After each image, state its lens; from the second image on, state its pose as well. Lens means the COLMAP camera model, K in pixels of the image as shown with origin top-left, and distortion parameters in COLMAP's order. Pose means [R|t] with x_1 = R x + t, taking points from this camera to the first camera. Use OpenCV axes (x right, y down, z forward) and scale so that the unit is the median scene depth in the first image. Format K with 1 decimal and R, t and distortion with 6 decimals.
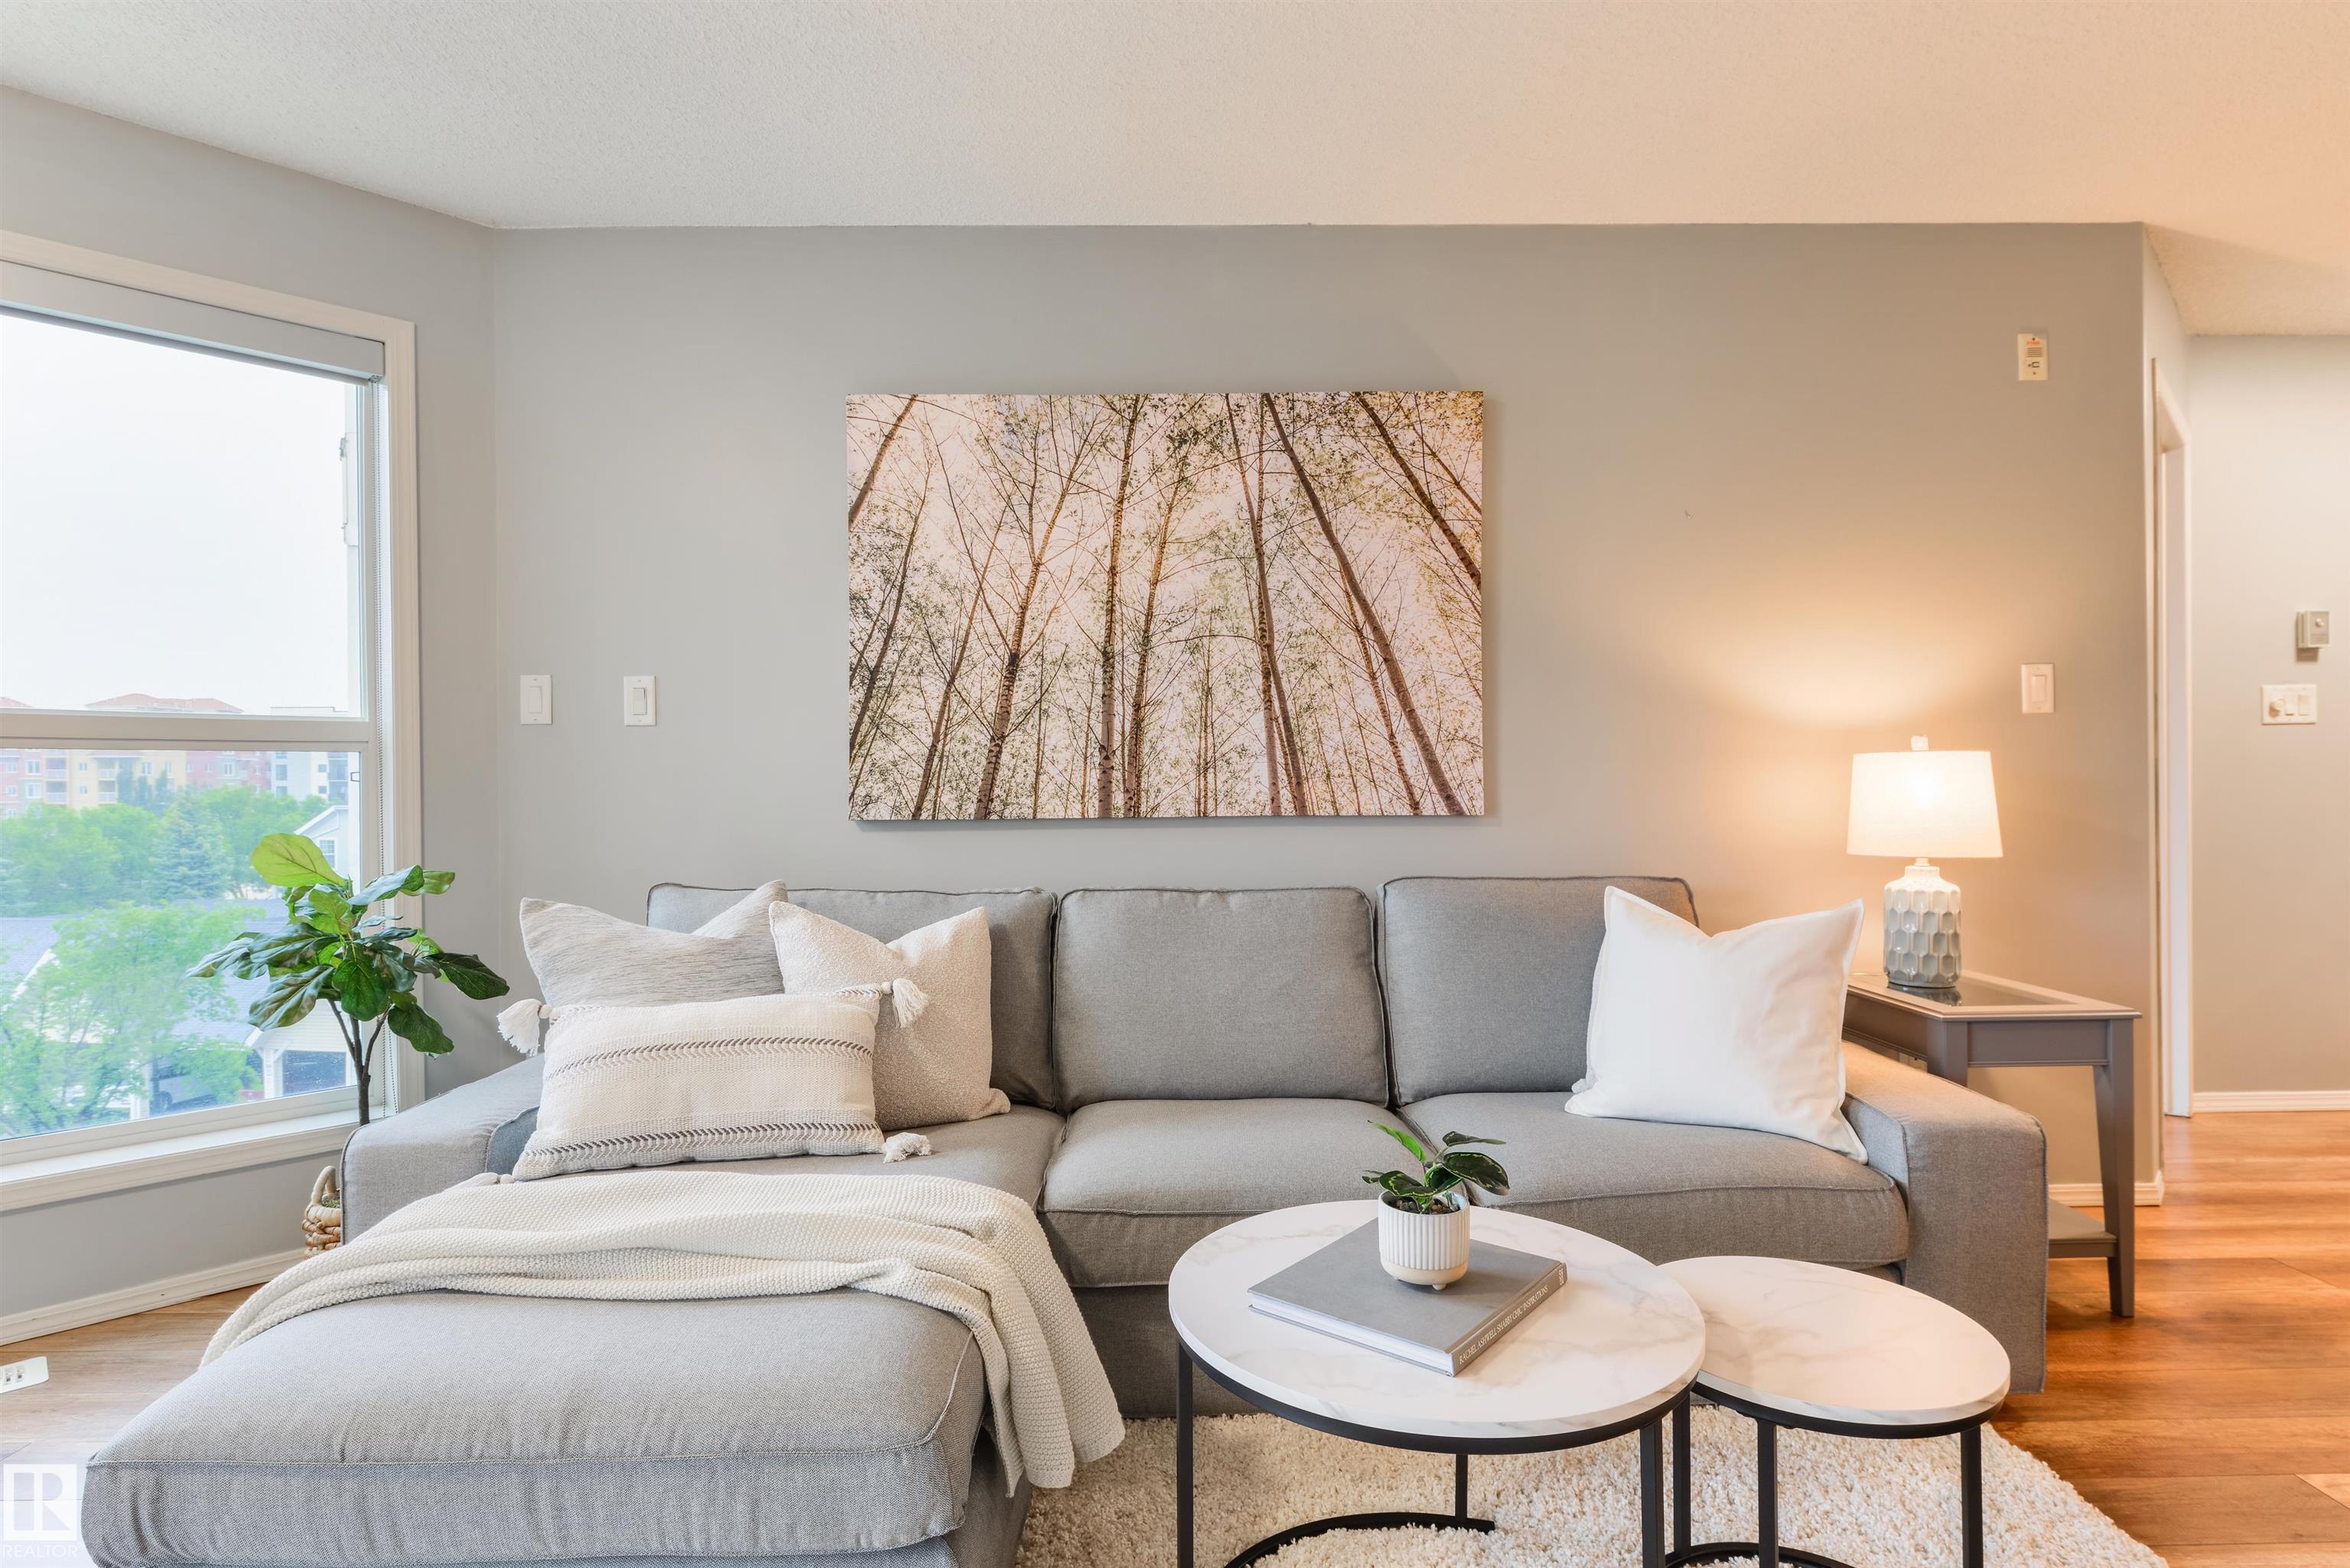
lens RADIAL K [[1213.9, 0, 1192.4], [0, 1213.9, 780.0], [0, 0, 1]] dist [-0.005702, -0.001713]
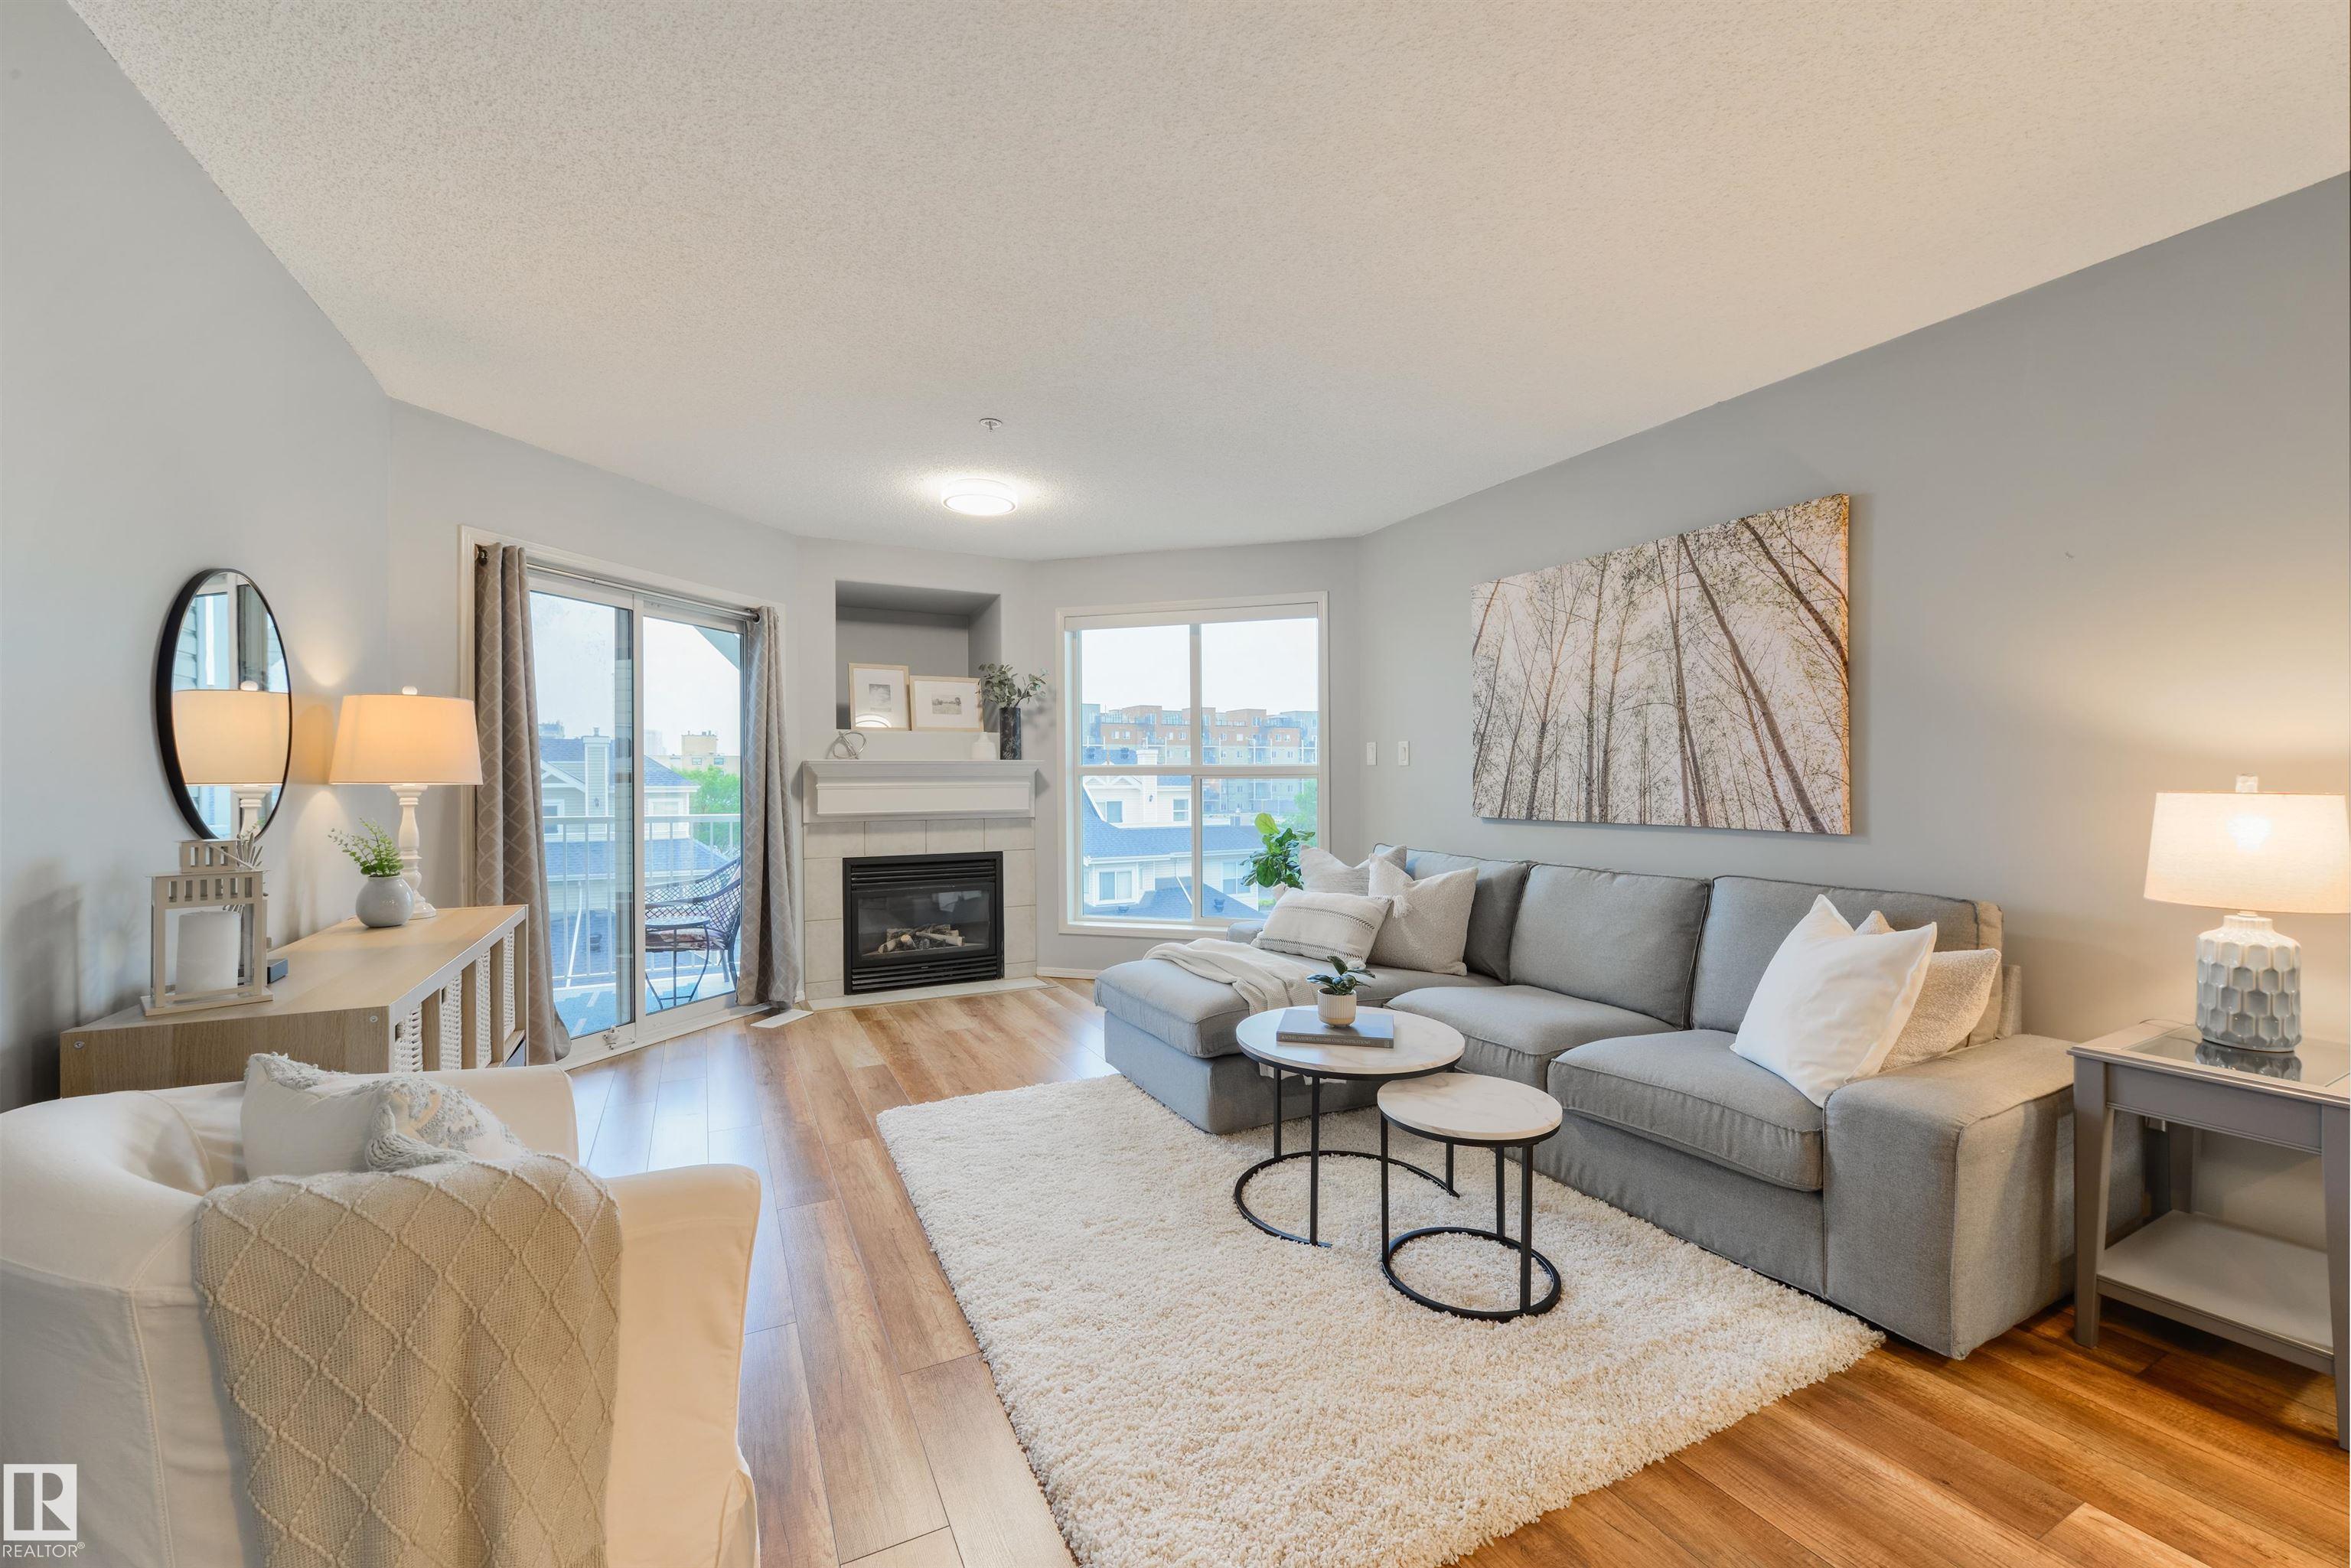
lens RADIAL K [[941.6, 0, 1183.3], [0, 941.6, 787.4], [0, 0, 1]] dist [-0.004763, -0.001015]
pose [[0.448900, 0.015350, -0.893450, 0.798451], [0.003137, 0.999819, 0.018753, -0.039585], [0.893577, -0.011221, 0.448770, -0.035689]]
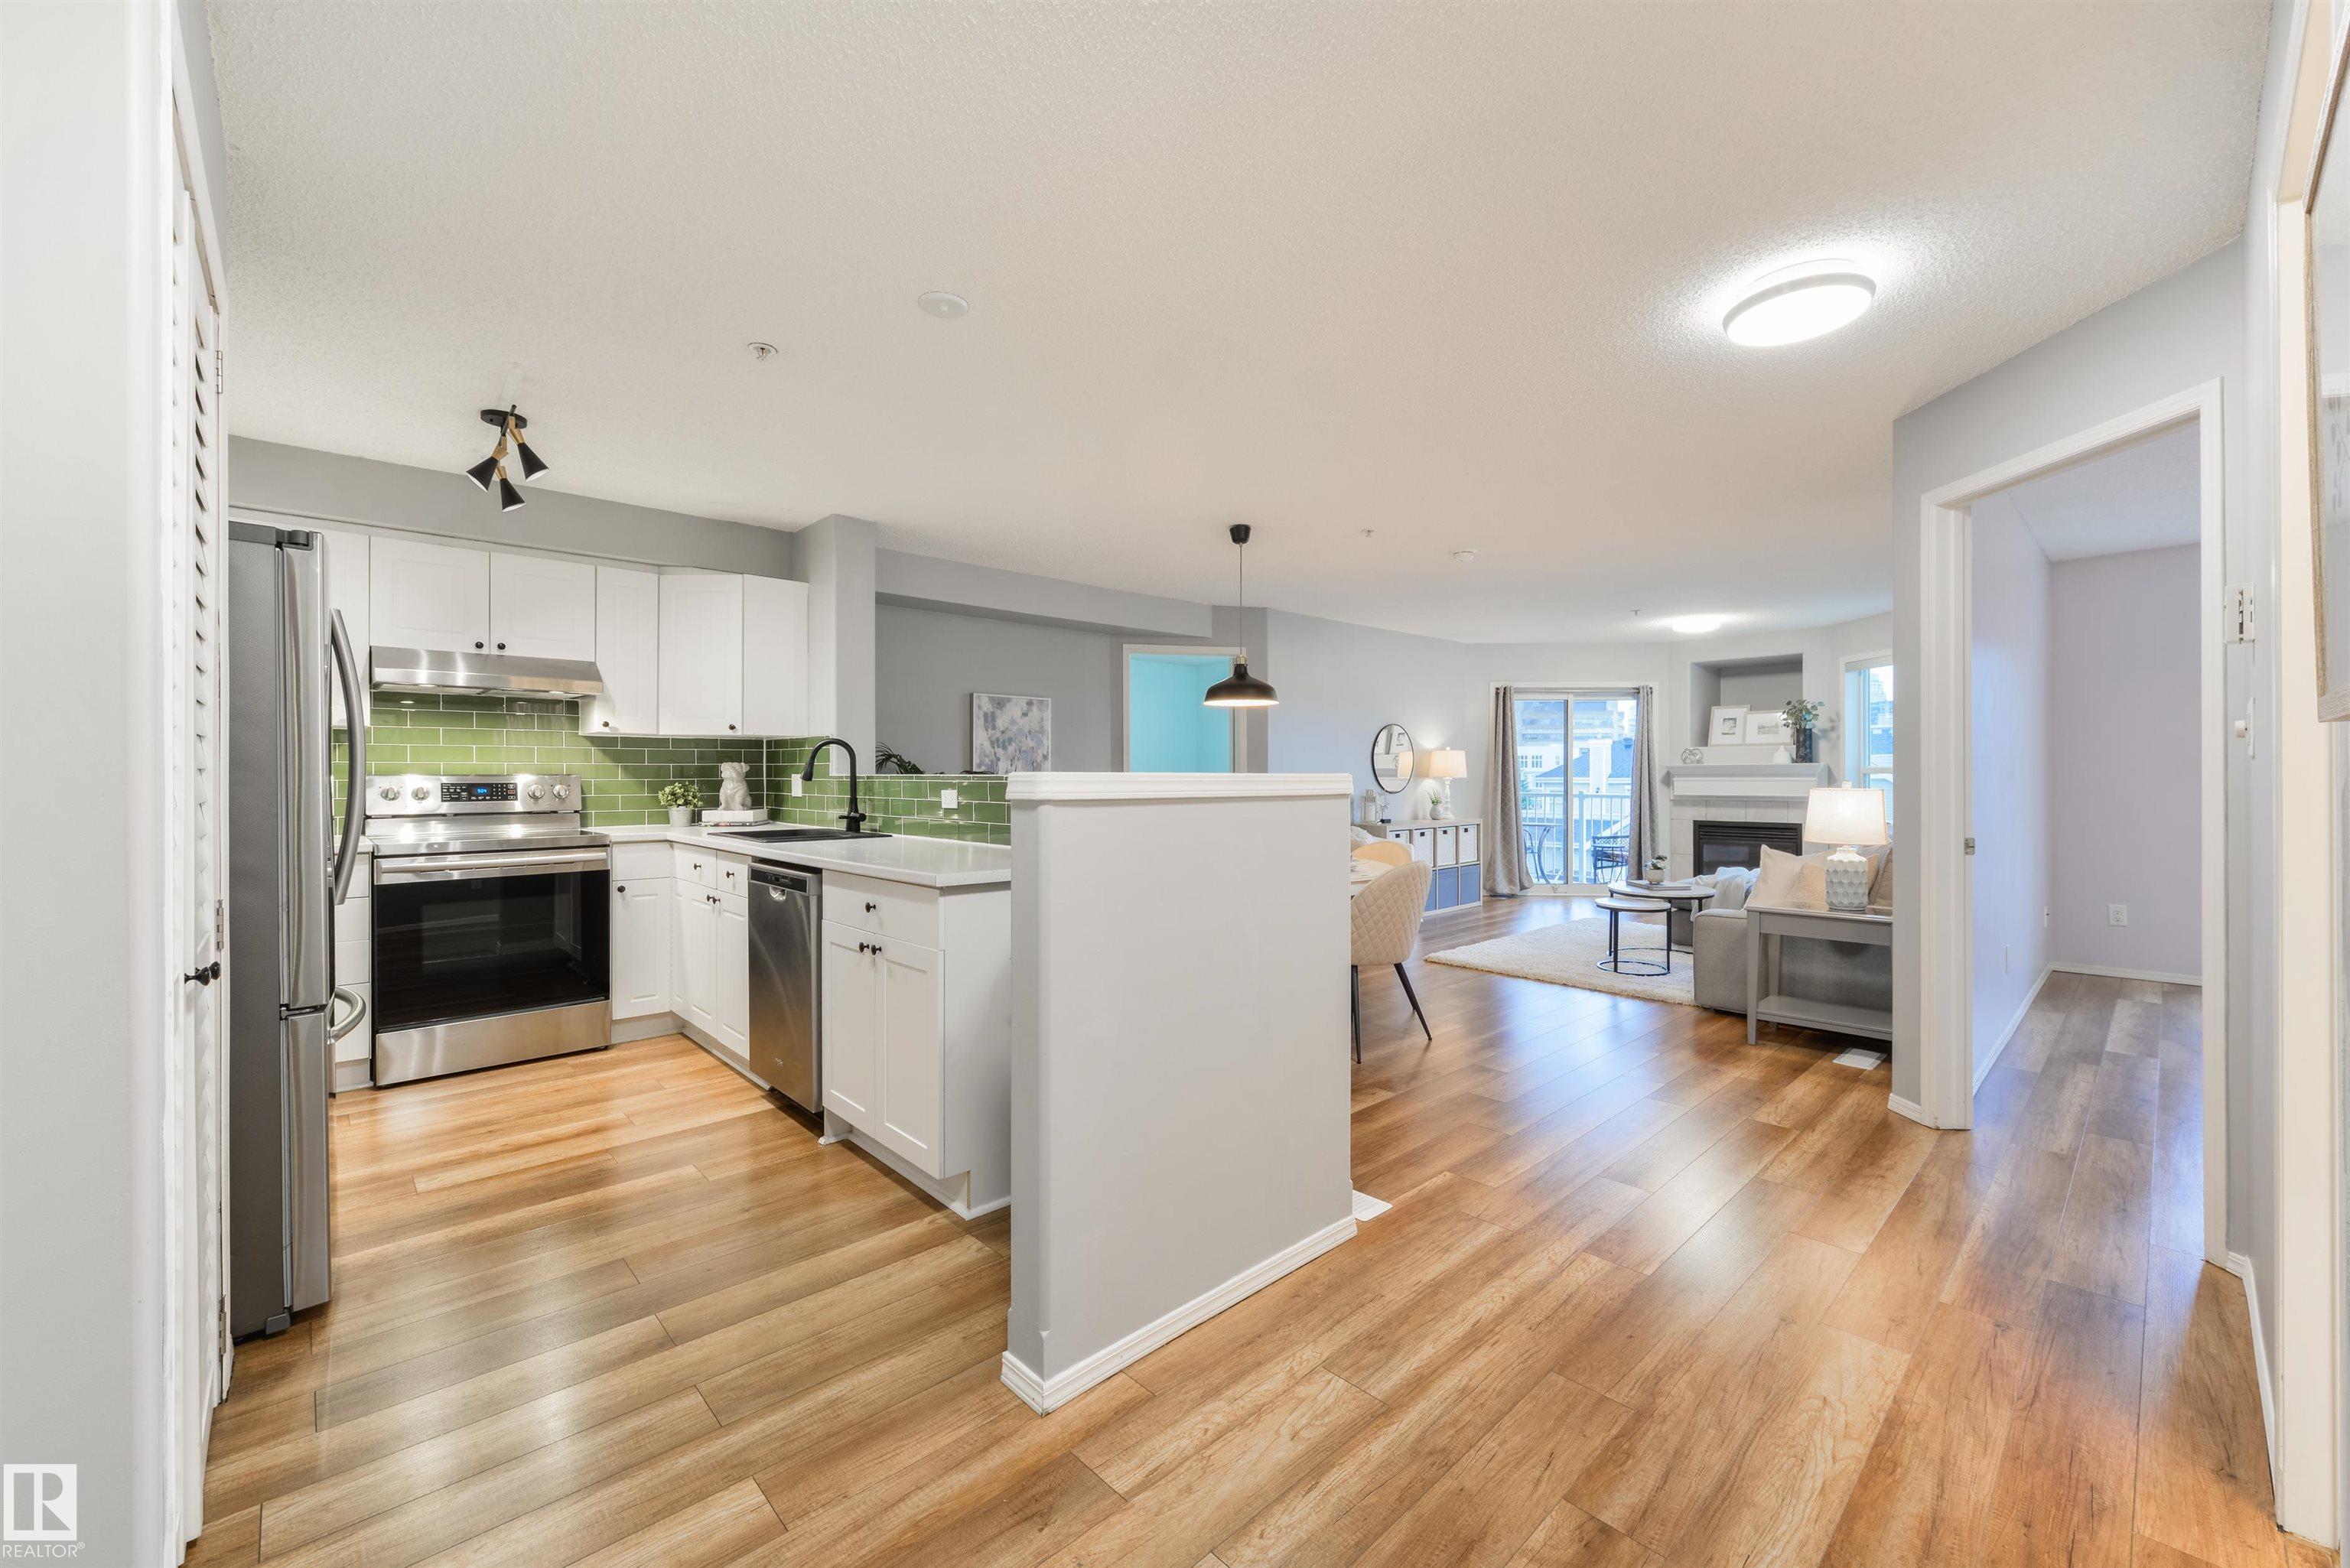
lens RADIAL K [[931.0, 0, 1173.1], [0, 931.0, 781.9], [0, 0, 1]] dist [-0.005280, 0.000693]
pose [[-0.746790, 0.015843, -0.664871, 2.206497], [0.011114, 0.999874, 0.011343, -0.056517], [0.664967, 0.001081, -0.746872, 1.288659]]
